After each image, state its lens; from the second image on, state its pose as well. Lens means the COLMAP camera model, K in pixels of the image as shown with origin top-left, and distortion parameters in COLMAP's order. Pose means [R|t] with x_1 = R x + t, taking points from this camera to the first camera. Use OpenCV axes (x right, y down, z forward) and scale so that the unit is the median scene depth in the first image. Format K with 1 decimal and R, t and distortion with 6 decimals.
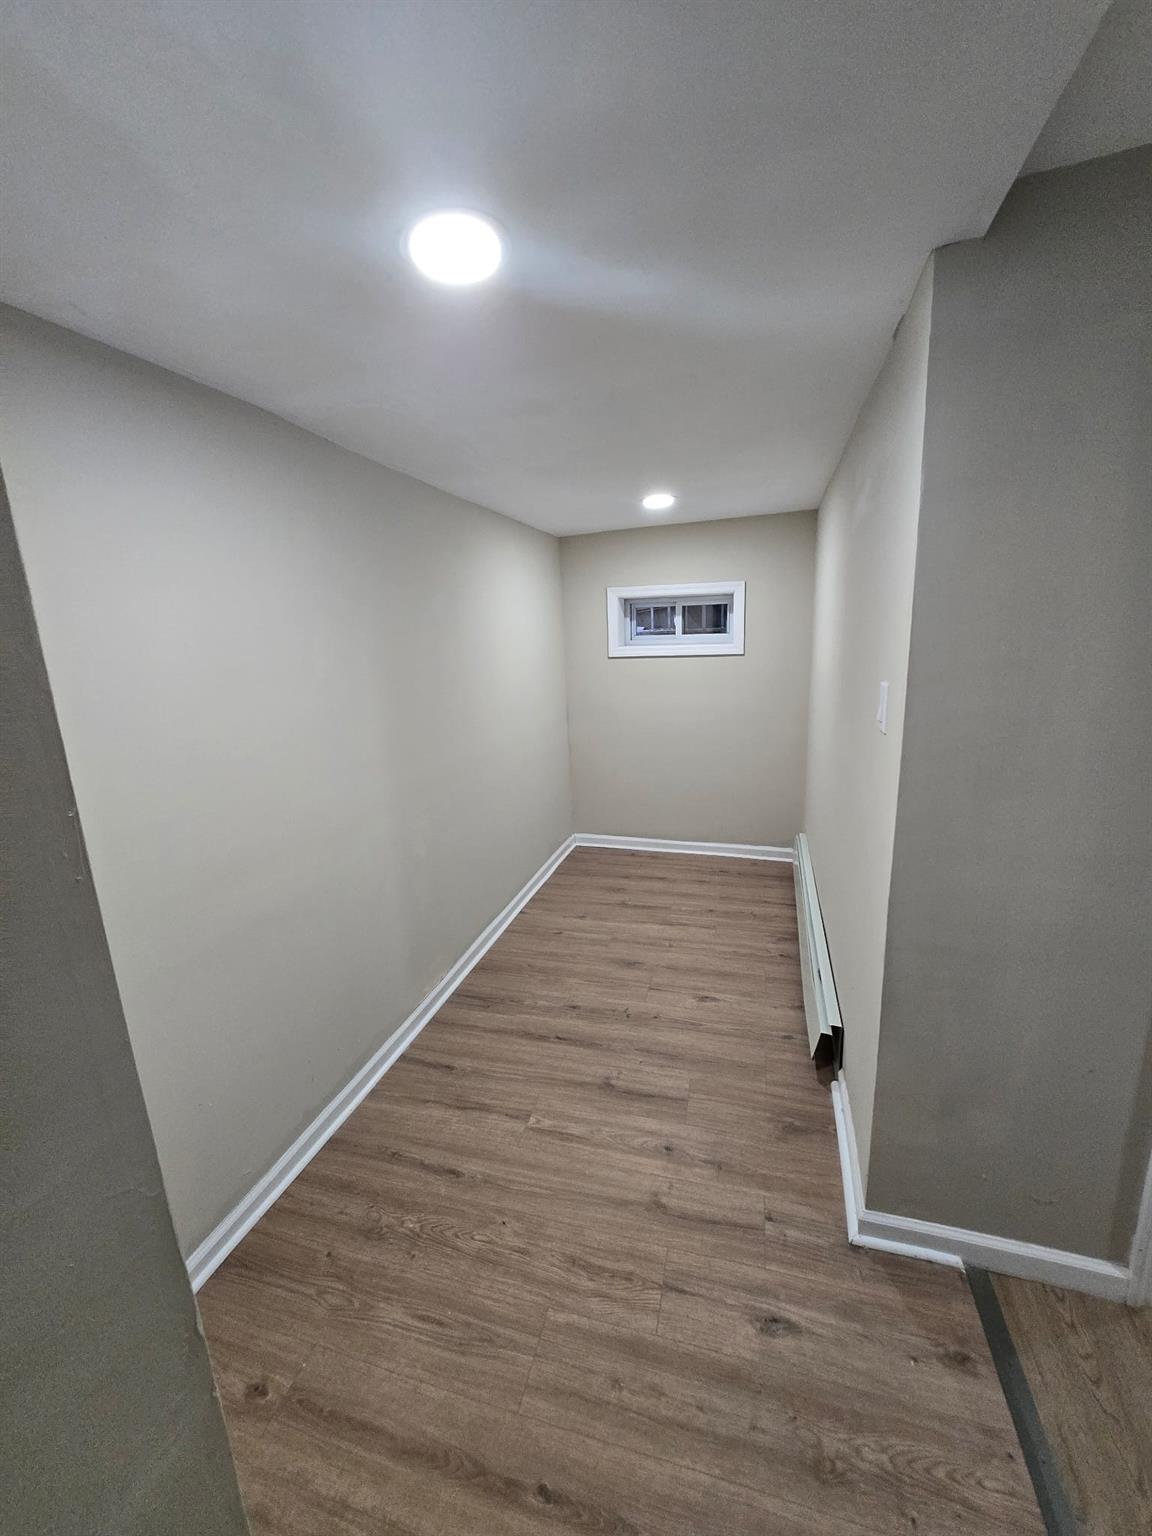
lens RADIAL K [[603.8, 0, 578.7], [0, 603.8, 767.0], [0, 0, 1]] dist [-0.008243, -0.000283]
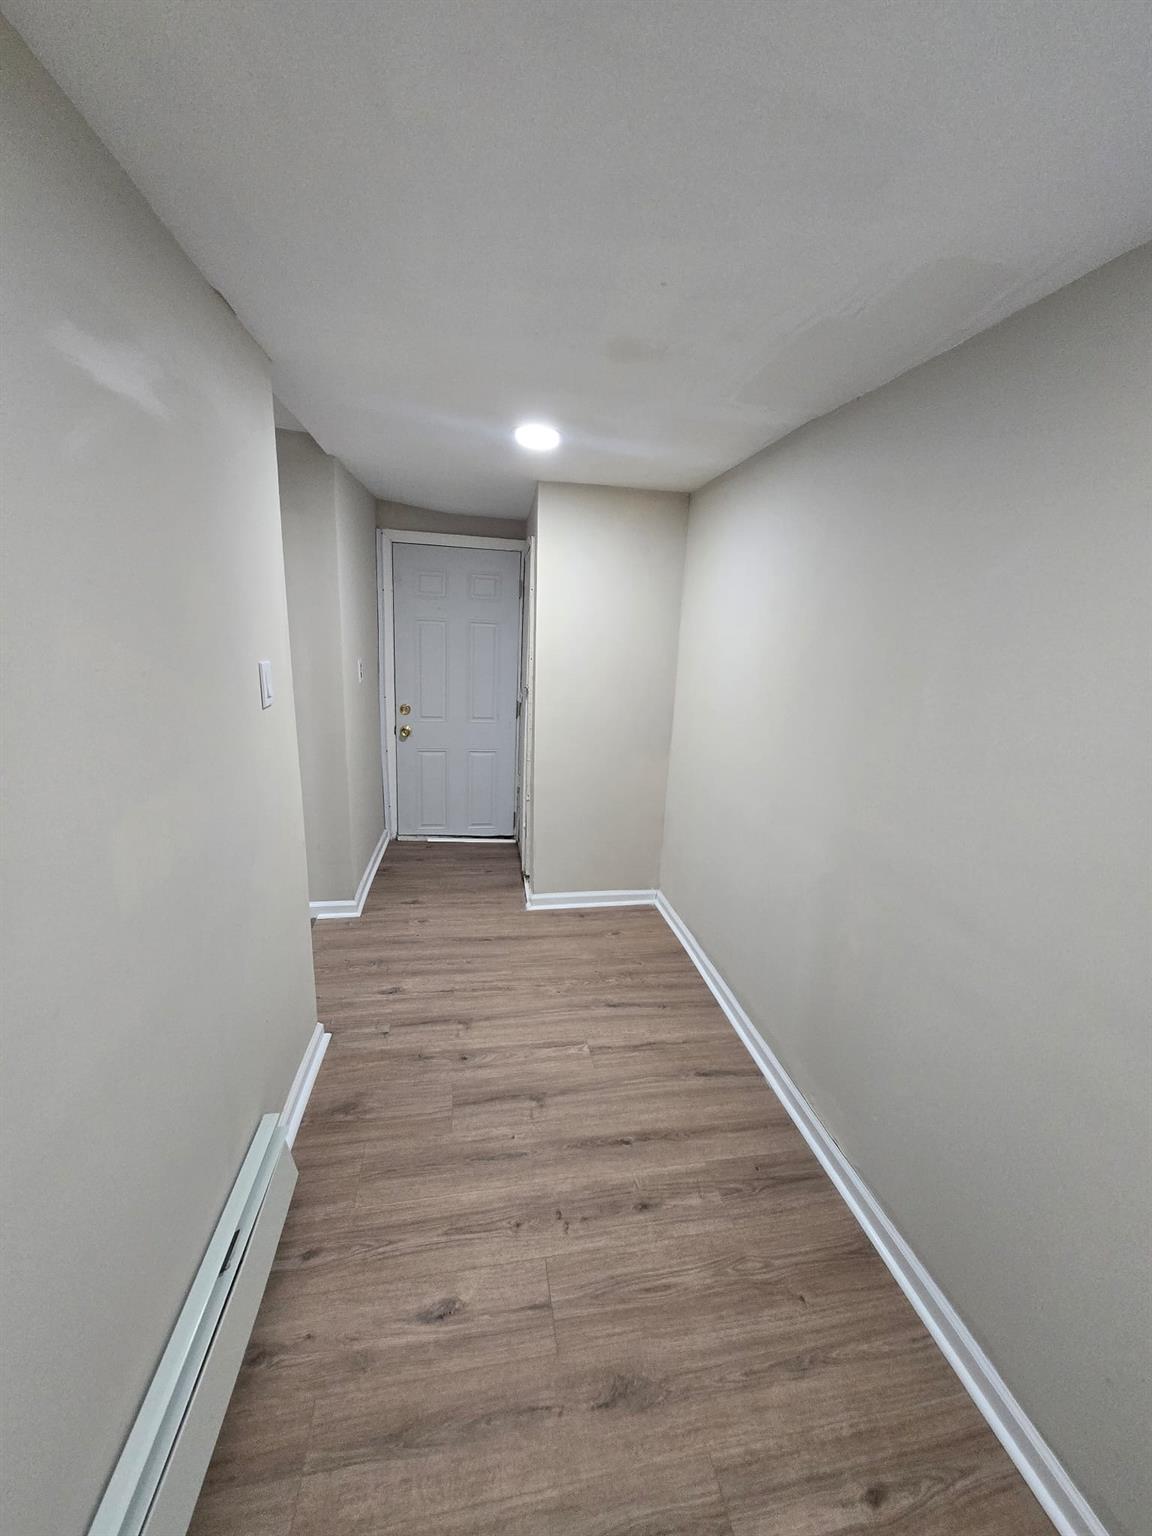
lens RADIAL K [[603.8, 0, 575.1], [0, 603.8, 766.7], [0, 0, 1]] dist [-0.008243, -0.000283]
pose [[-0.898902, 0.107029, -0.424876, 0.400421], [-0.099218, 0.894793, 0.435318, -0.416819], [0.426768, 0.433464, -0.793712, 1.813832]]
